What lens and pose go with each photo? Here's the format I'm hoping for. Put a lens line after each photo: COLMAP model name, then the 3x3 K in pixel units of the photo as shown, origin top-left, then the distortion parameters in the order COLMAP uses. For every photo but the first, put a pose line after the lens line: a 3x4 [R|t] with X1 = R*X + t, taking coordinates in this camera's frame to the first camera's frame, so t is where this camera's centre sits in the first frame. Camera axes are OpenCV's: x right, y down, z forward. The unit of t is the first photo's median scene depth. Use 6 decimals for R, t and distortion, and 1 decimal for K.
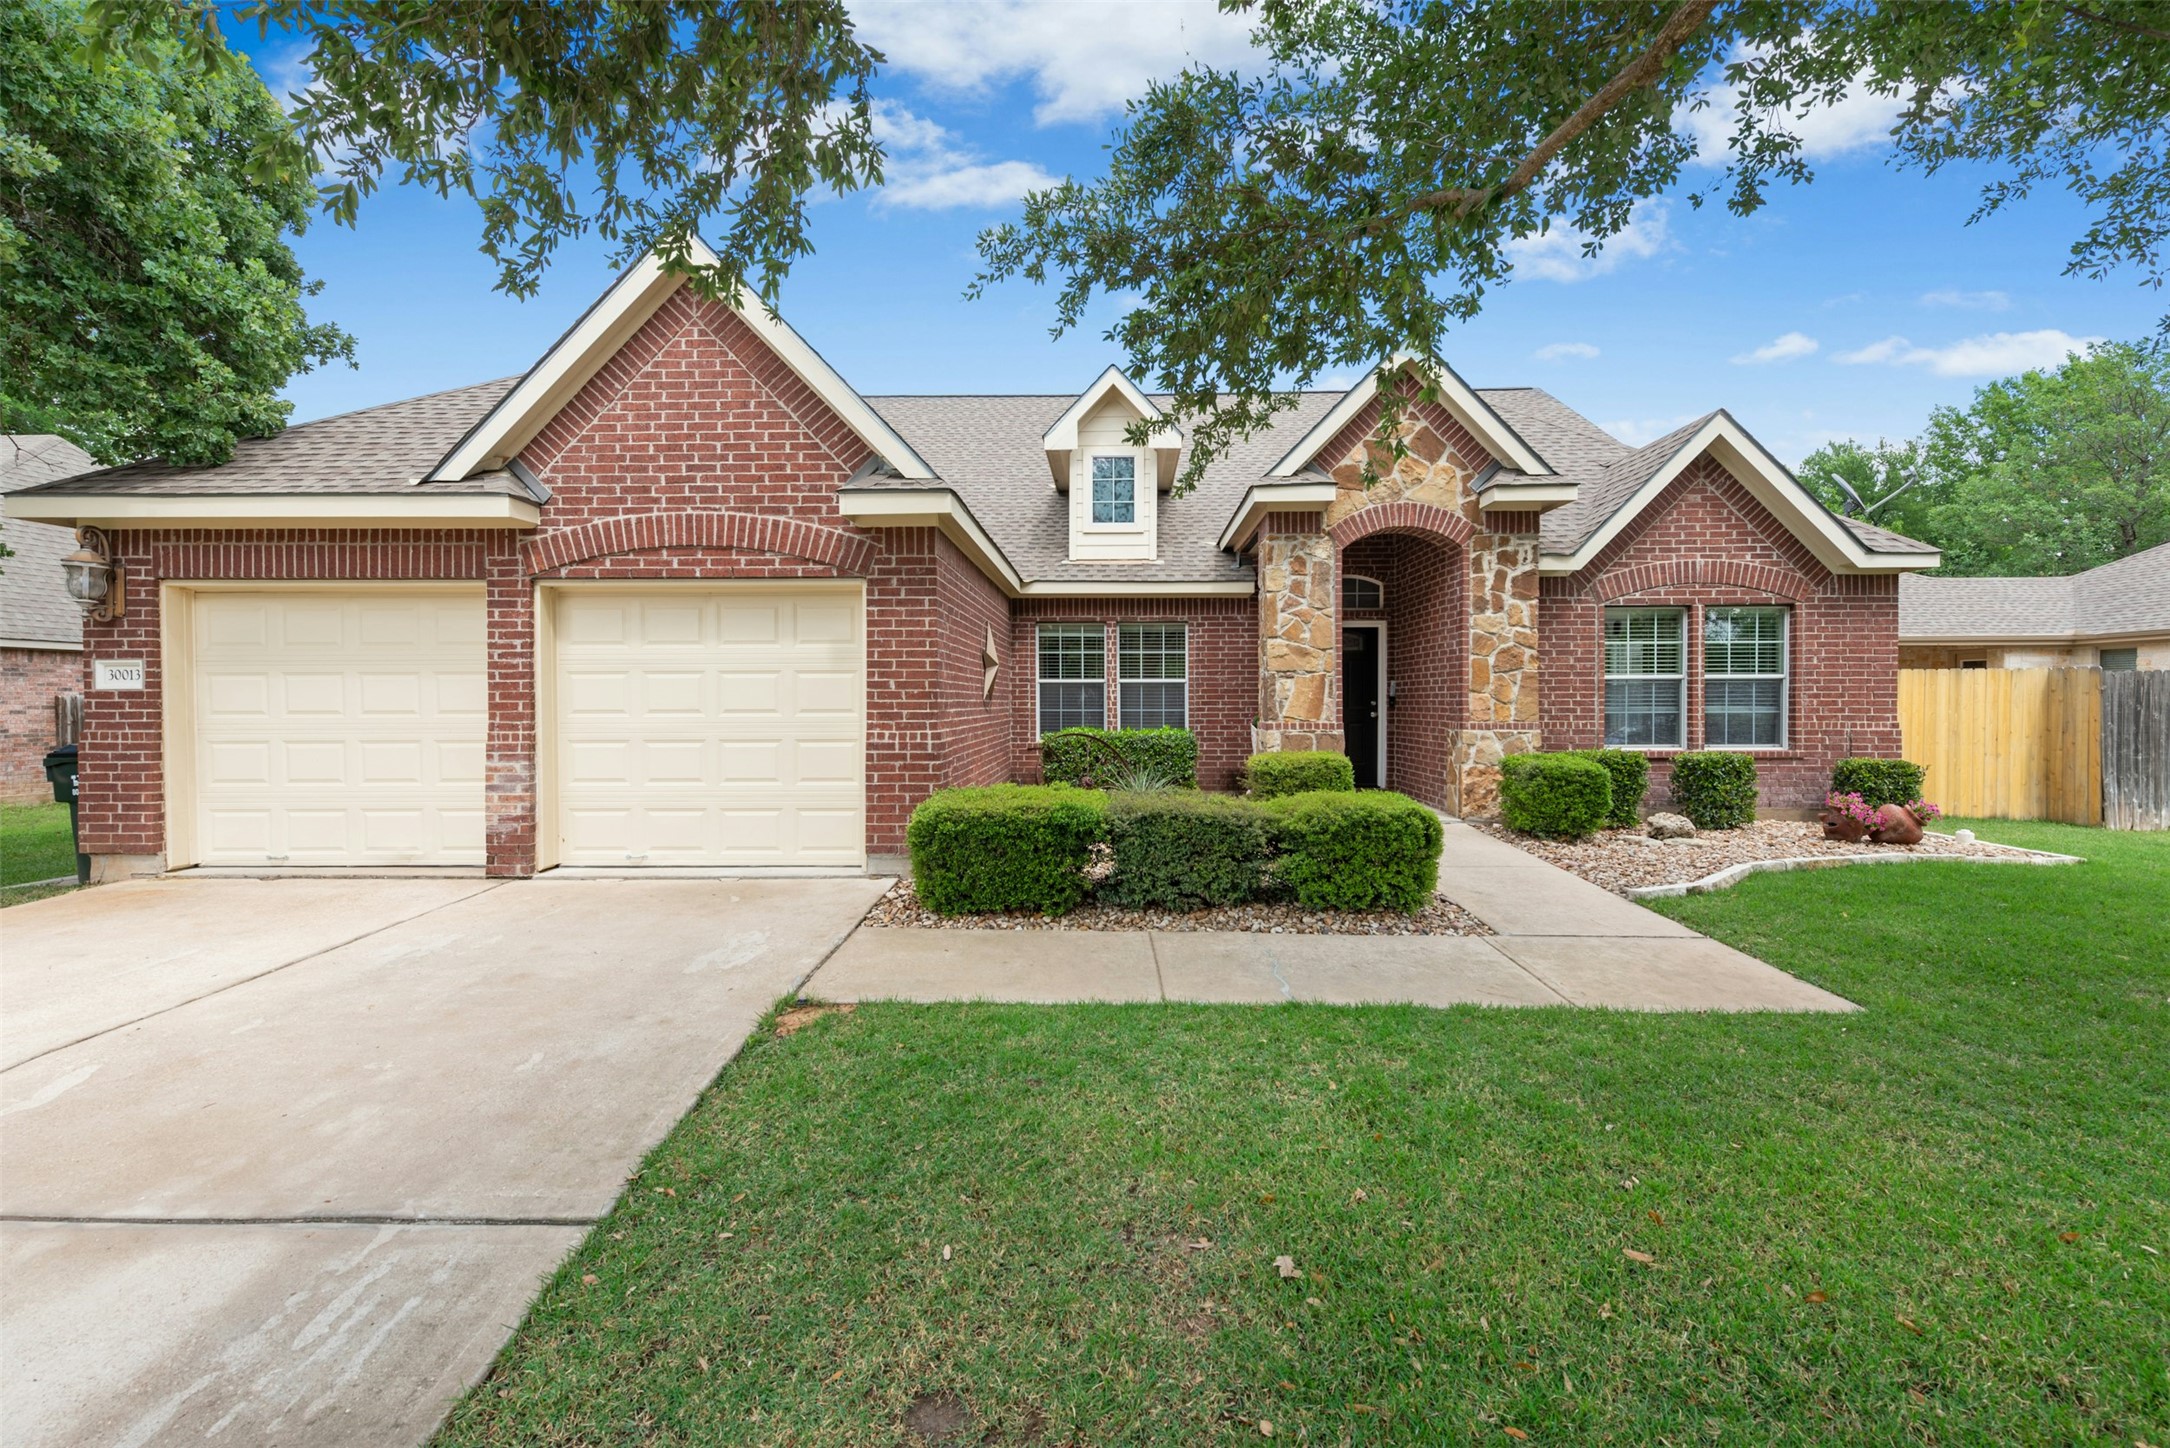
lens RADIAL K [[904.1, 0, 1084.9], [0, 904.1, 716.9], [0, 0, 1]] dist [0.009925, -0.000164]
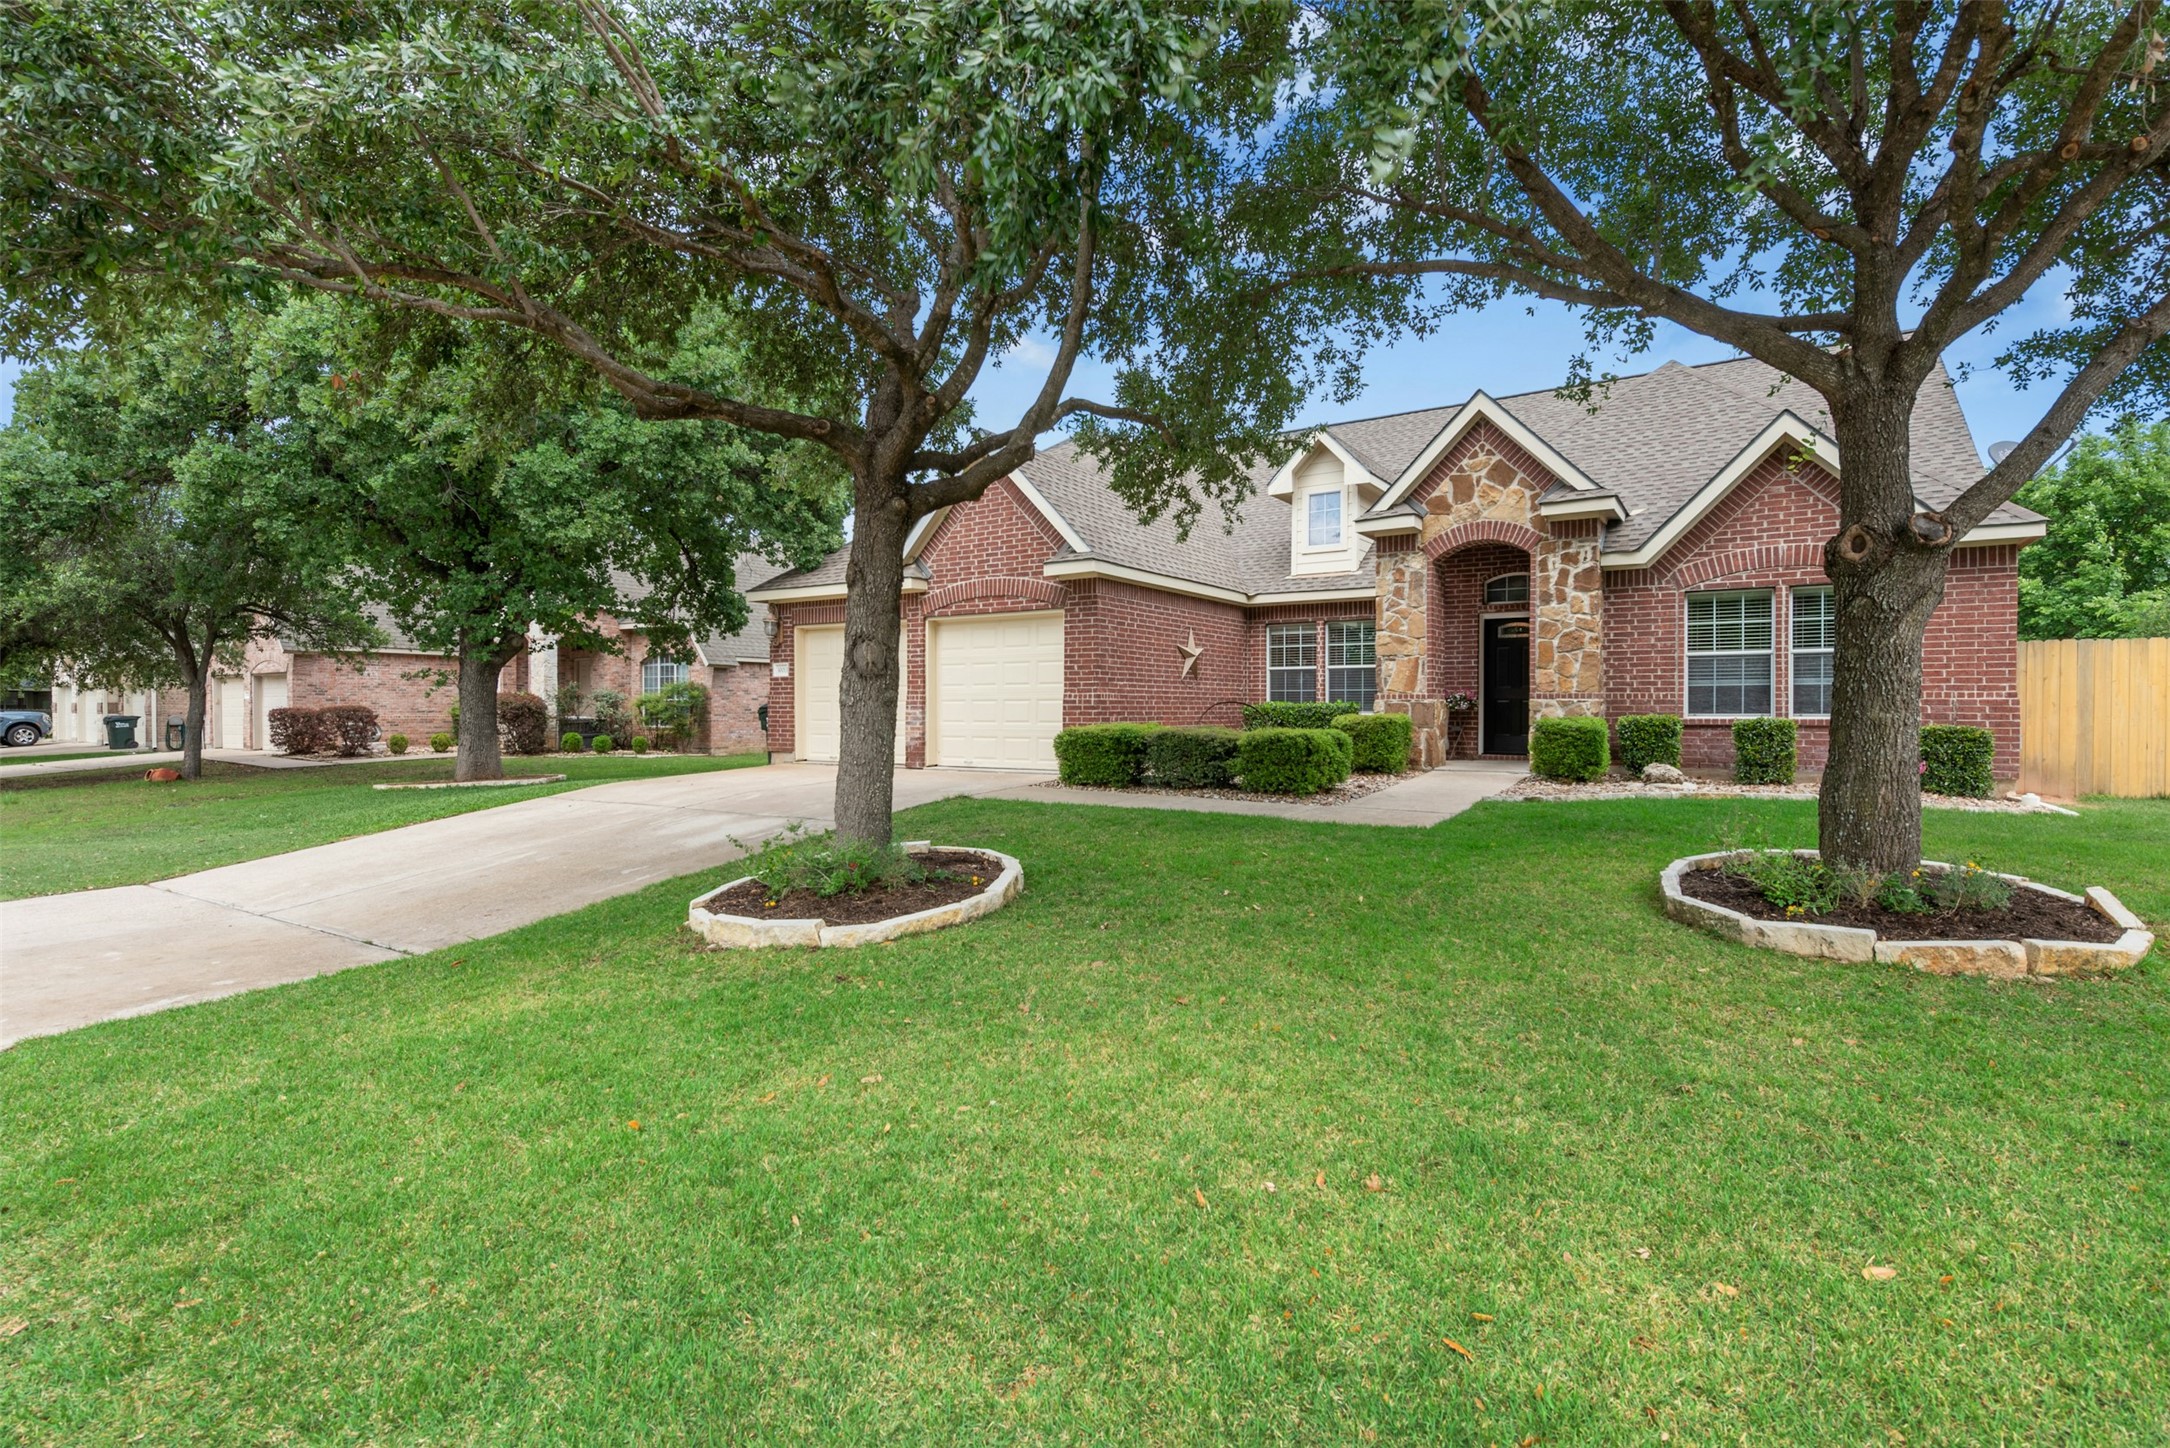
lens RADIAL K [[996.8, 0, 1078.4], [0, 996.8, 716.3], [0, 0, 1]] dist [0.031142, -0.018544]
pose [[0.849356, 0.007930, -0.527760, 0.618120], [-0.012505, 0.999909, -0.005101, 0.052871], [0.527672, 0.010932, 0.849378, -0.497619]]
